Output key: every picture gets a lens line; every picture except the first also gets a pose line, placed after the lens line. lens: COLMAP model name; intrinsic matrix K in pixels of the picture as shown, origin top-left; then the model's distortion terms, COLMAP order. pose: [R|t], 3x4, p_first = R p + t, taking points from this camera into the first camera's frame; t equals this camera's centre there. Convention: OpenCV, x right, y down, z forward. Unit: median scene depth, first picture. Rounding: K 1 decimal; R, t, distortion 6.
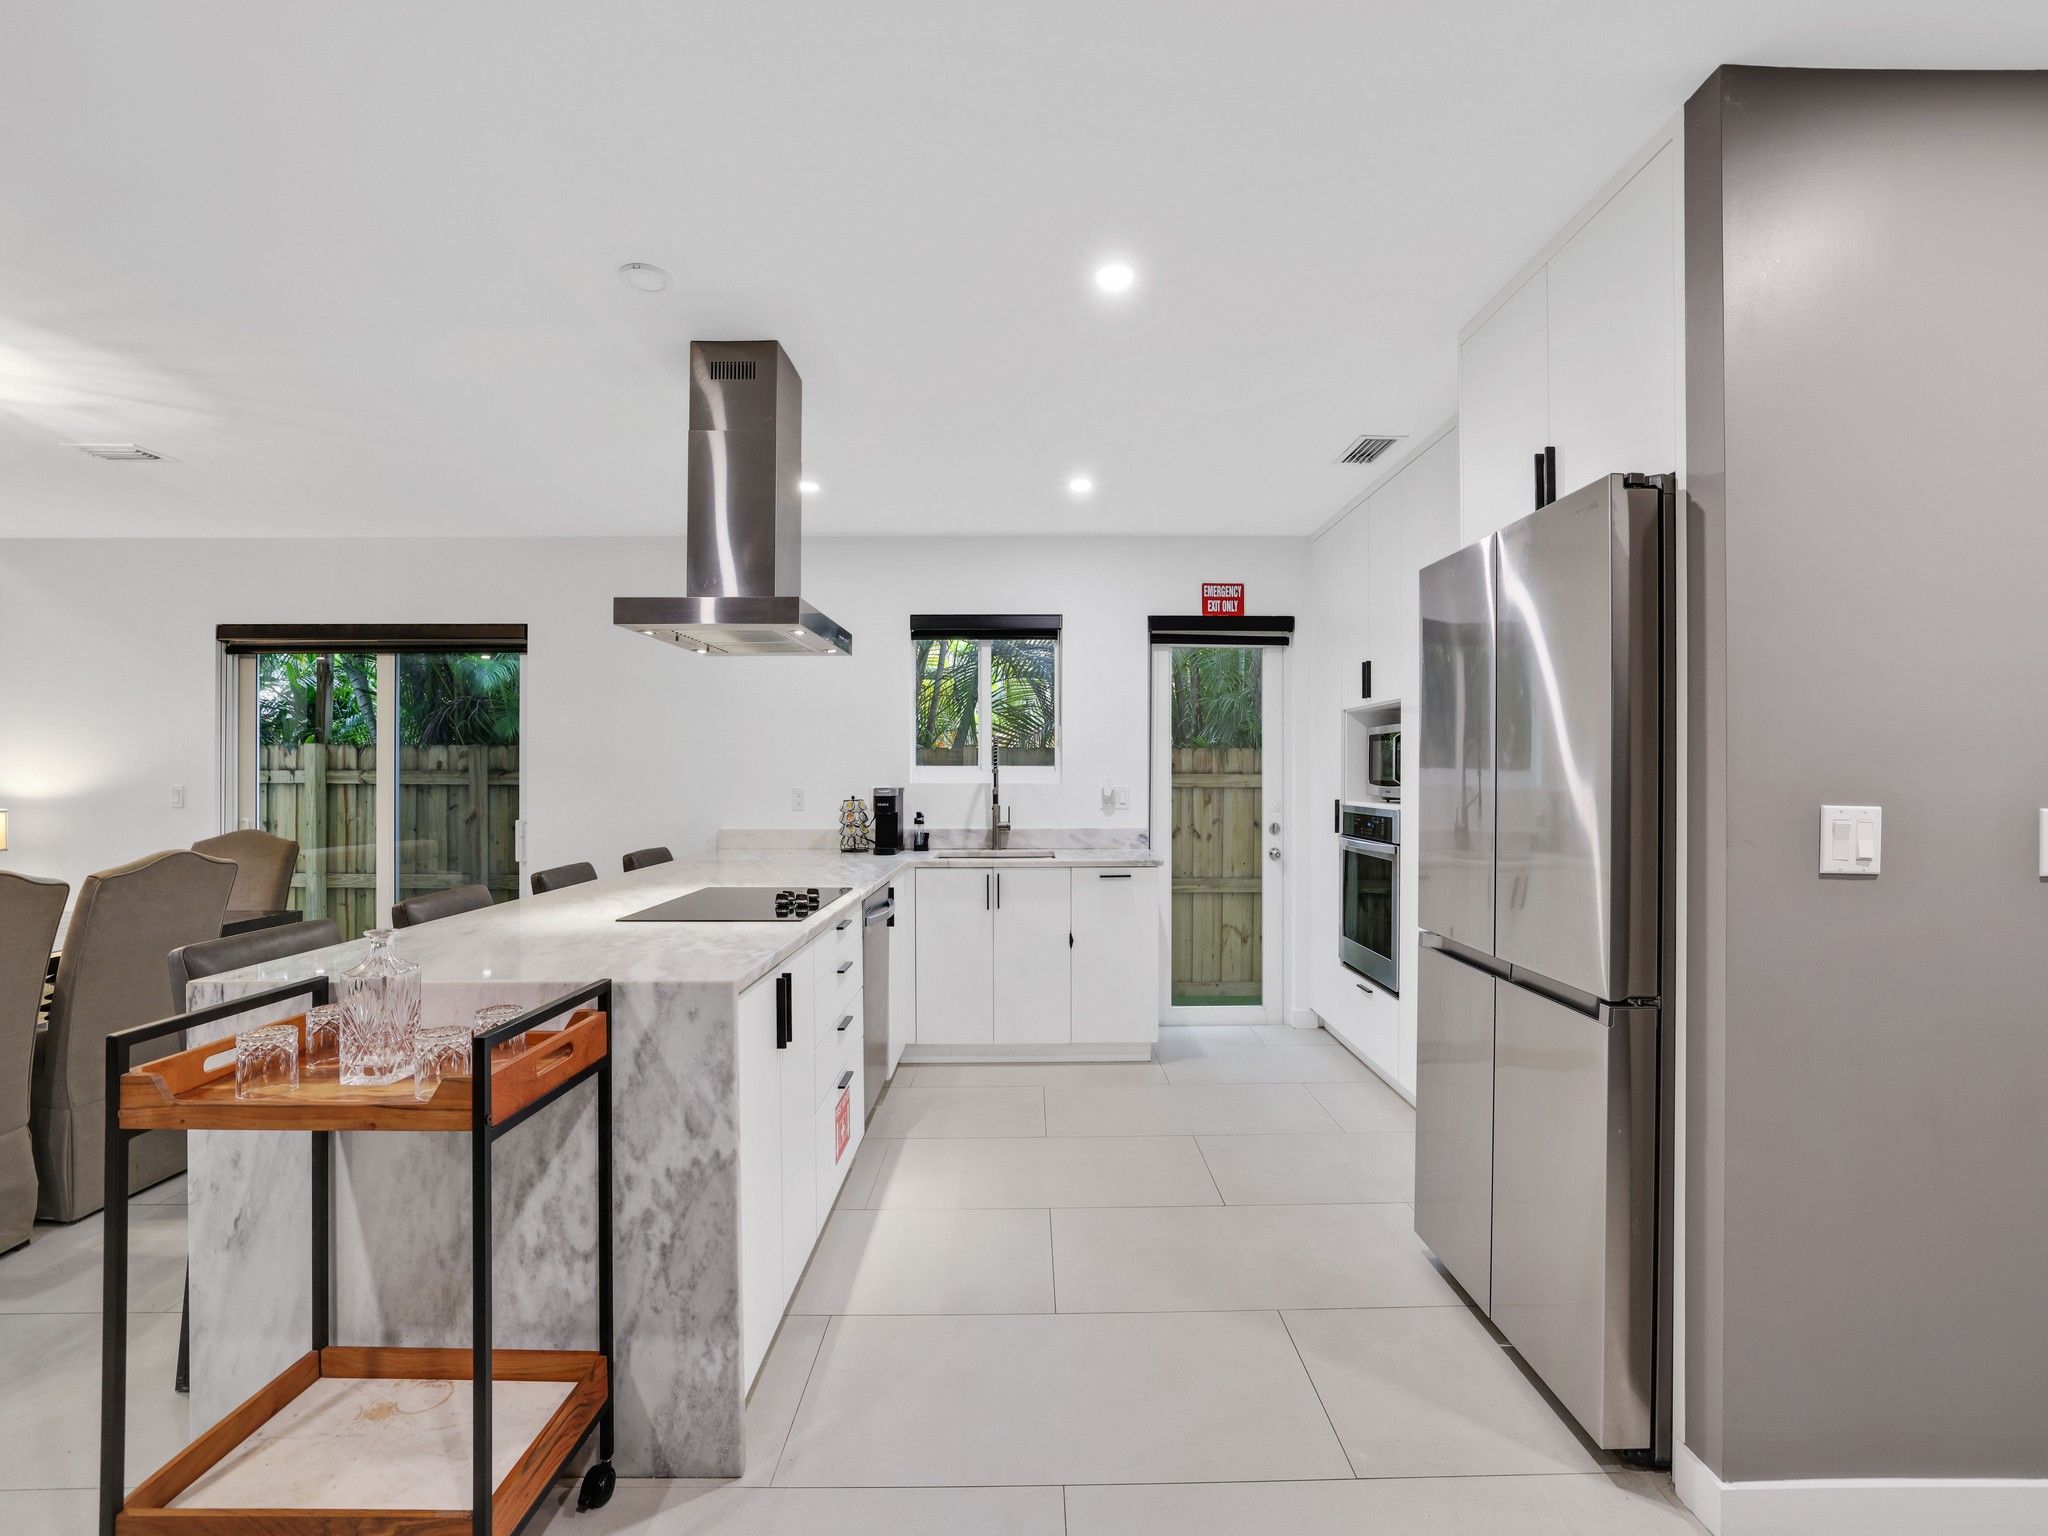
lens RADIAL K [[911.1, 0, 1046.9], [0, 911.1, 755.4], [0, 0, 1]] dist [-0.057336, 0.020187]
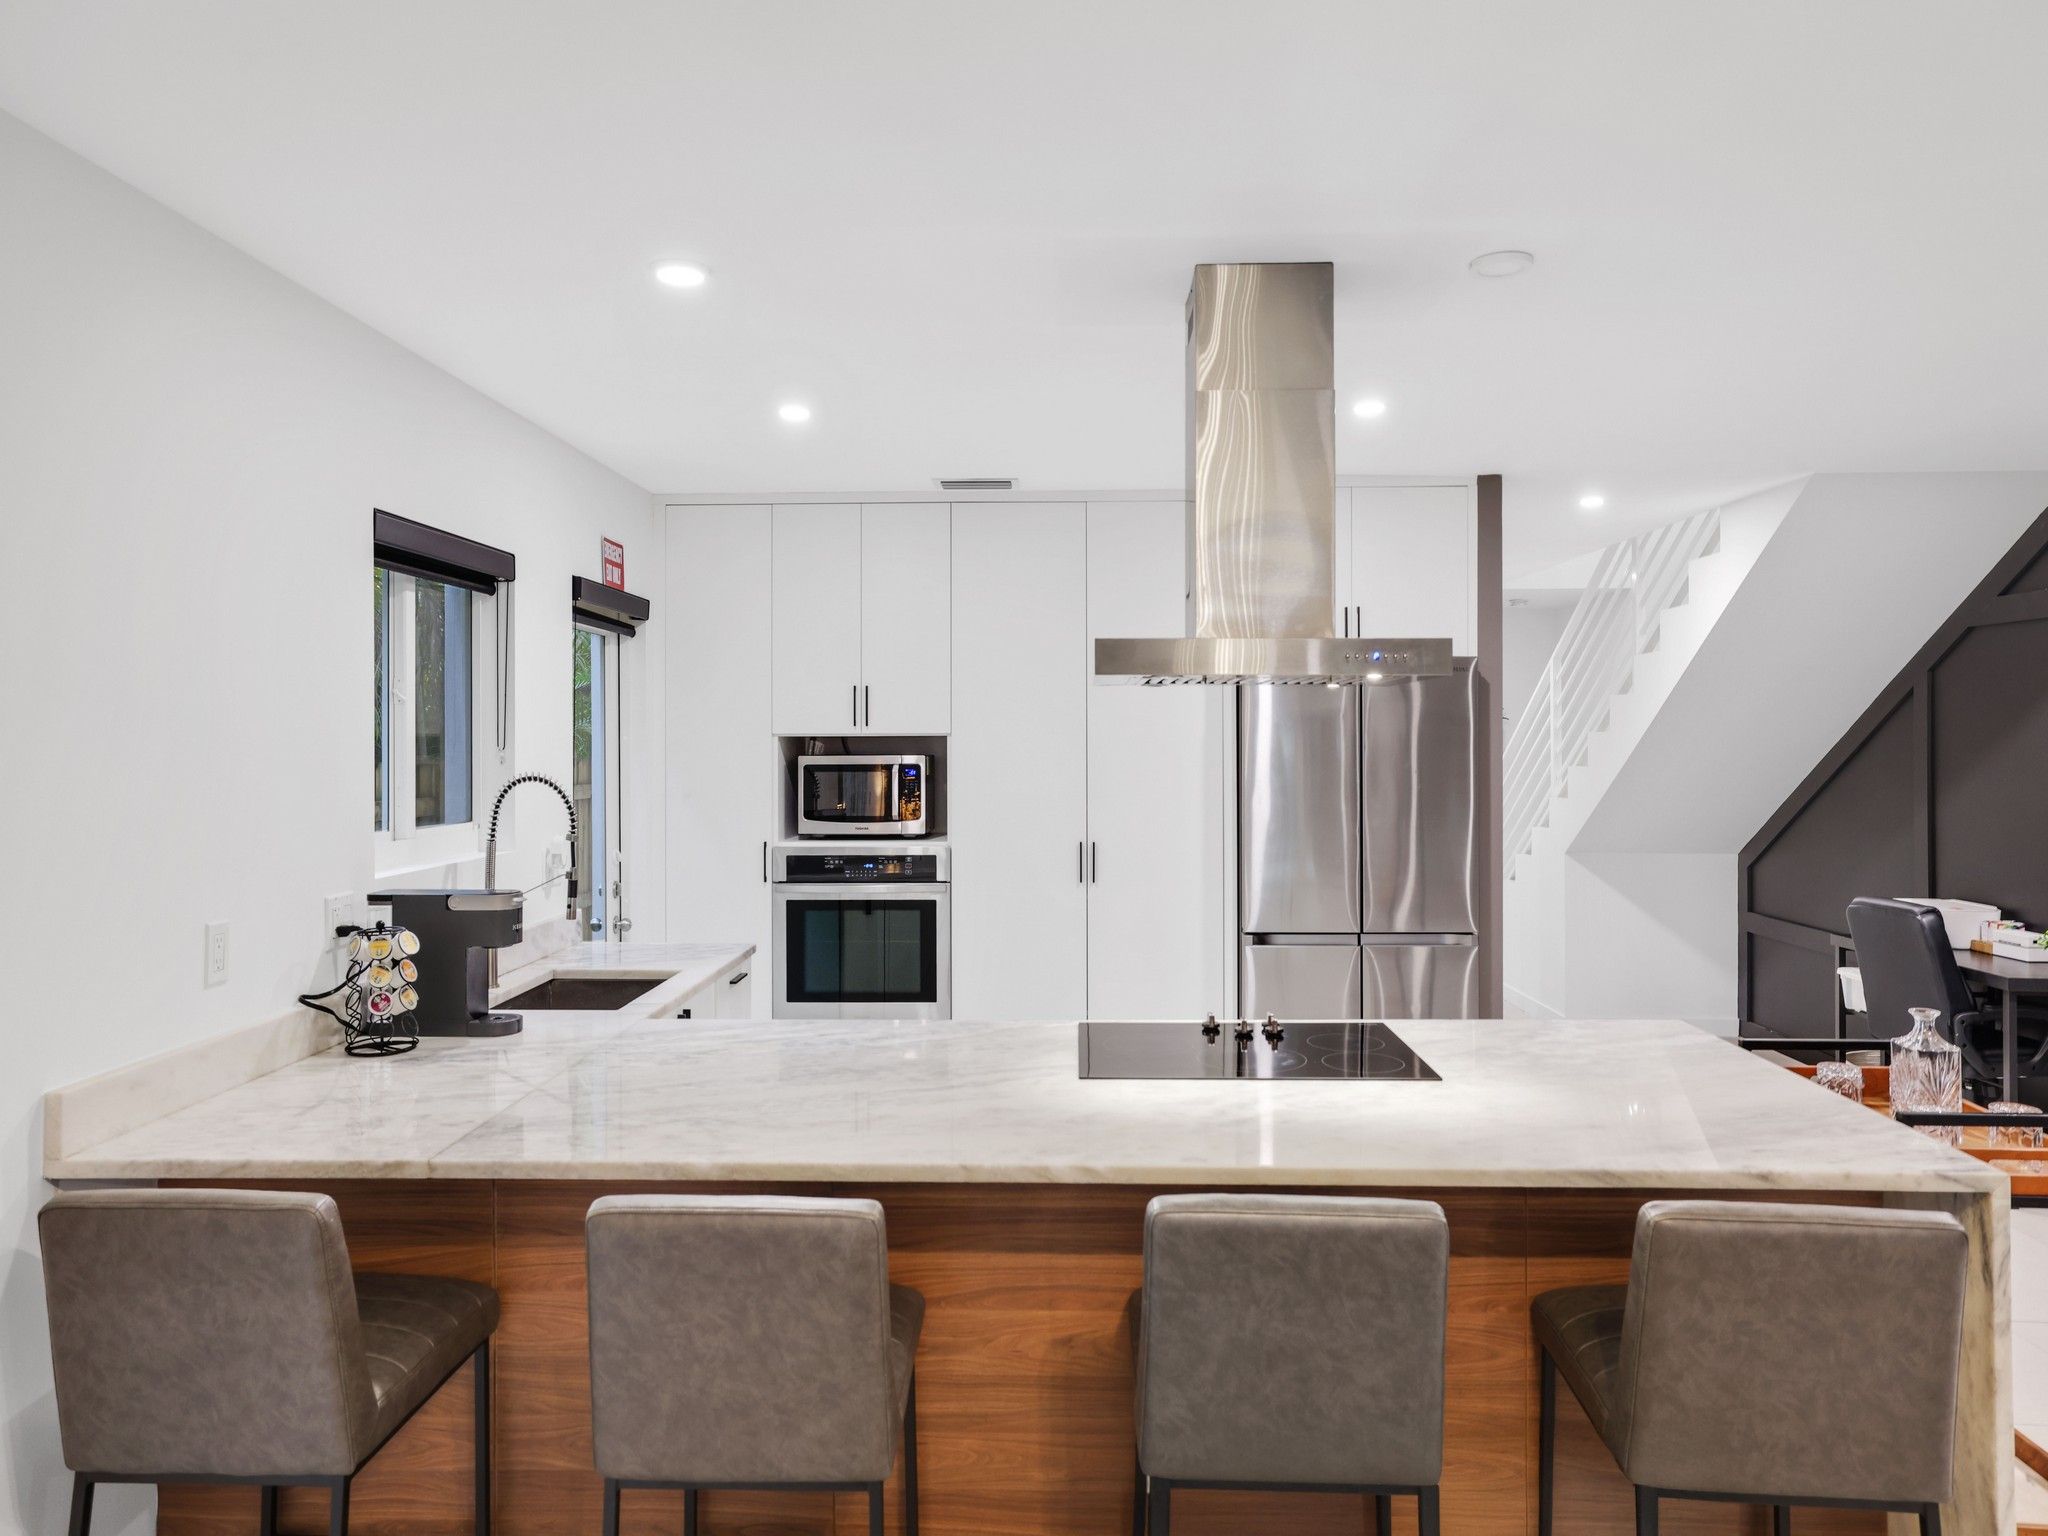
lens RADIAL K [[1319.4, 0, 1039.8], [0, 1319.4, 739.1], [0, 0, 1]] dist [-0.001636, 0.004753]
pose [[0.039905, 0.000851, 0.999203, -0.803617], [-0.014394, 0.999896, -0.000277, -0.044800], [-0.999100, -0.014372, 0.039914, 0.645431]]
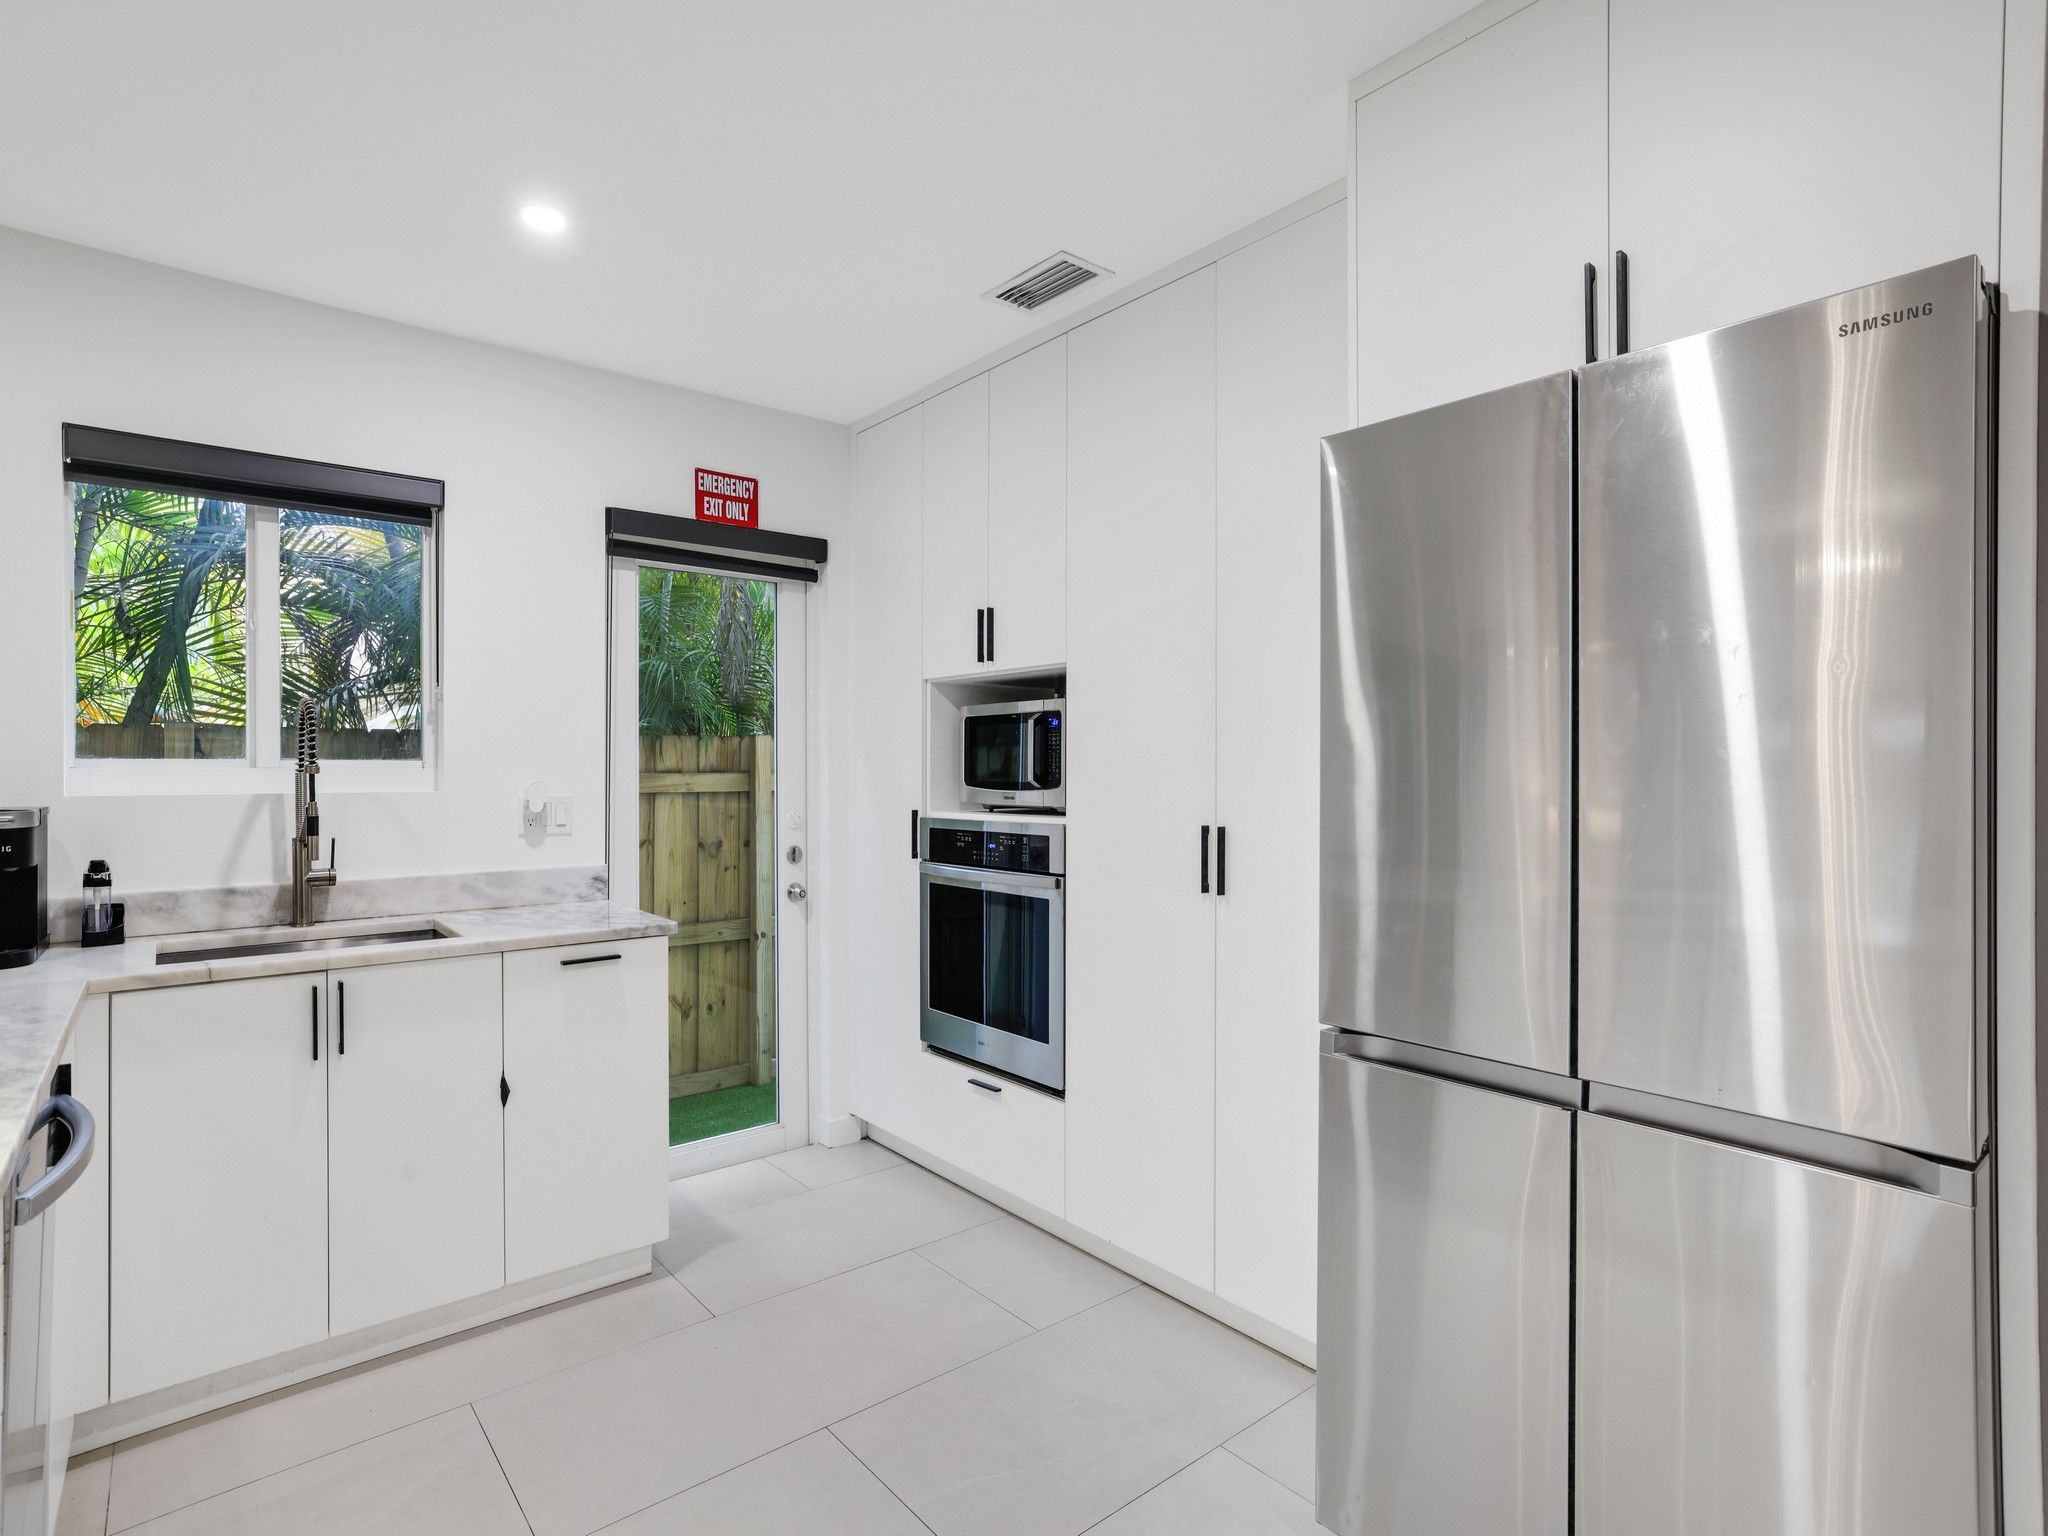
lens RADIAL K [[1043.3, 0, 1024.0], [0, 1043.3, 768.0], [0, 0, 1]] dist [-0.021330, 0.014185]
pose [[0.783157, -0.001319, 0.621823, -0.097693], [-0.009688, 0.999850, 0.014322, 0.004198], [-0.621749, -0.017241, 0.783027, 0.301743]]
